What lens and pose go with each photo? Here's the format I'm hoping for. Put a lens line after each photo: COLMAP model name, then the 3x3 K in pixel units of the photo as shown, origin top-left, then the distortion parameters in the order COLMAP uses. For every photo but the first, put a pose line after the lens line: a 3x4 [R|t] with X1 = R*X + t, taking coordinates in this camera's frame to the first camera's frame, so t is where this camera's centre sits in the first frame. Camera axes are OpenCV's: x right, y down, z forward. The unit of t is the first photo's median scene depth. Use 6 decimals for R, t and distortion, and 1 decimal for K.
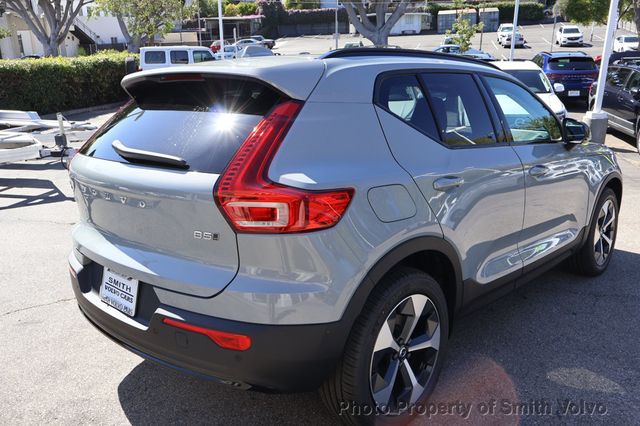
lens RADIAL K [[548.6, 0, 320.0], [0, 548.6, 213.0], [0, 0, 1]] dist [0.001648, -0.000733]
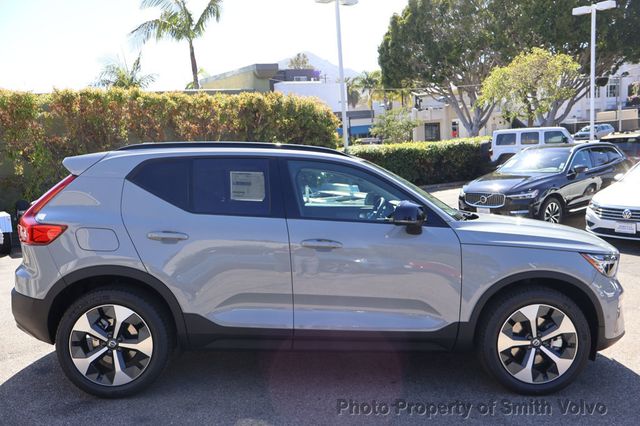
lens RADIAL K [[548.6, 0, 320.0], [0, 548.6, 213.0], [0, 0, 1]] dist [0.001648, -0.000733]
pose [[0.695964, 0.064381, -0.715185, 0.241417], [-0.163891, 0.983926, -0.070914, -0.012425], [0.699124, 0.166566, 0.695328, 0.046423]]
